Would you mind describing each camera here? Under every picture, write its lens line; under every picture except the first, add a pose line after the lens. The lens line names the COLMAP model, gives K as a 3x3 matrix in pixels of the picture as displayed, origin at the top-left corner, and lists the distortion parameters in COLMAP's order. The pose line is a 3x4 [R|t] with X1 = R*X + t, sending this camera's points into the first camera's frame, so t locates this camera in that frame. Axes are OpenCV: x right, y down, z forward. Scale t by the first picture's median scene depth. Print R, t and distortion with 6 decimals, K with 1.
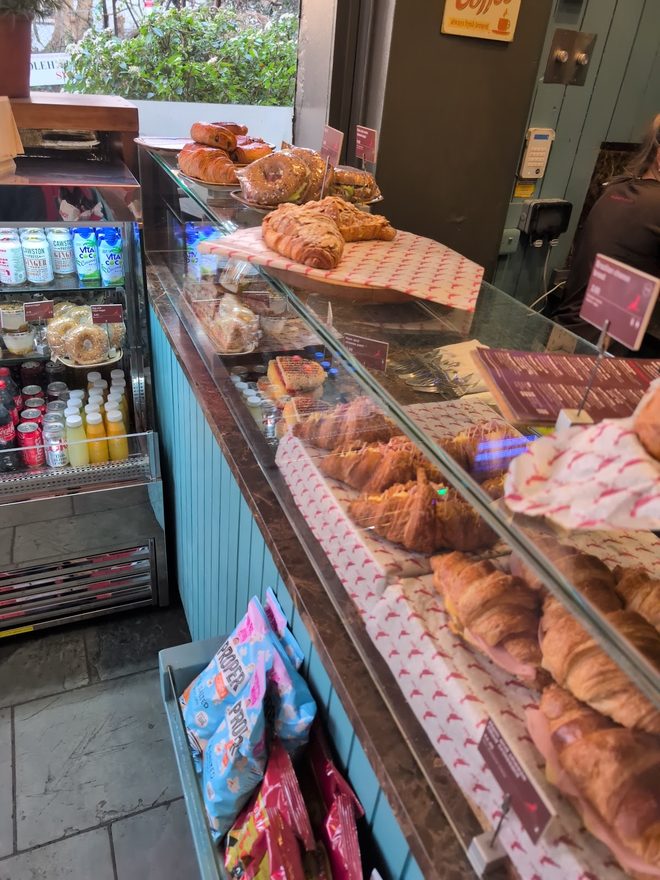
lens RADIAL K [[635.8, 0, 325.6], [0, 635.8, 447.2], [0, 0, 1]] dist [0.025144, -0.014322]
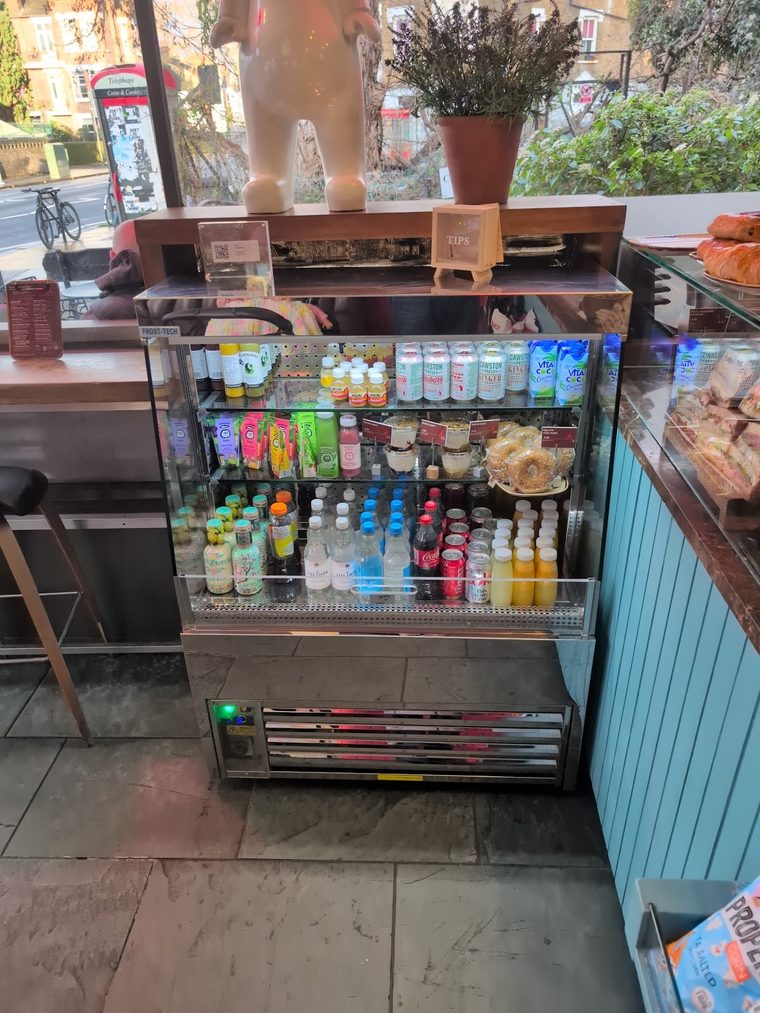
lens RADIAL K [[731.9, 0, 389.9], [0, 731.9, 523.3], [0, 0, 1]] dist [0.025144, -0.014322]
pose [[0.902320, 0.106269, -0.417763, -0.115808], [-0.141234, 0.988525, -0.053591, -0.007621], [0.407274, 0.107358, 0.906974, 0.016909]]
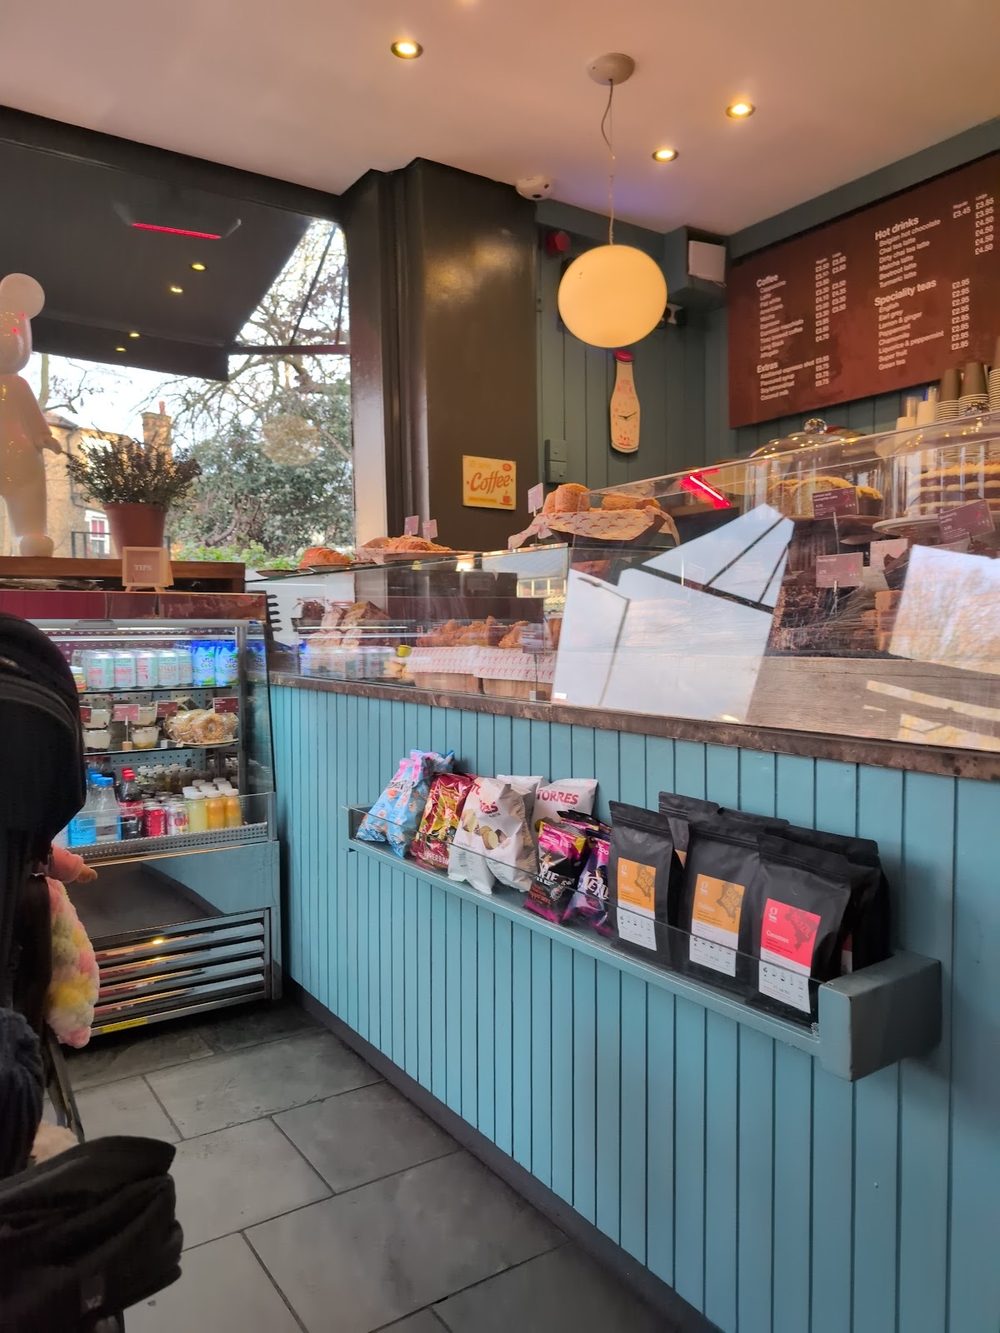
lens RADIAL K [[963.1, 0, 516.0], [0, 963.1, 669.1], [0, 0, 1]] dist [0.025144, -0.014322]
pose [[0.975138, -0.106218, 0.194484, -0.150774], [0.187727, 0.862305, -0.470308, 0.658579], [-0.117750, 0.495125, 0.860806, -0.627856]]
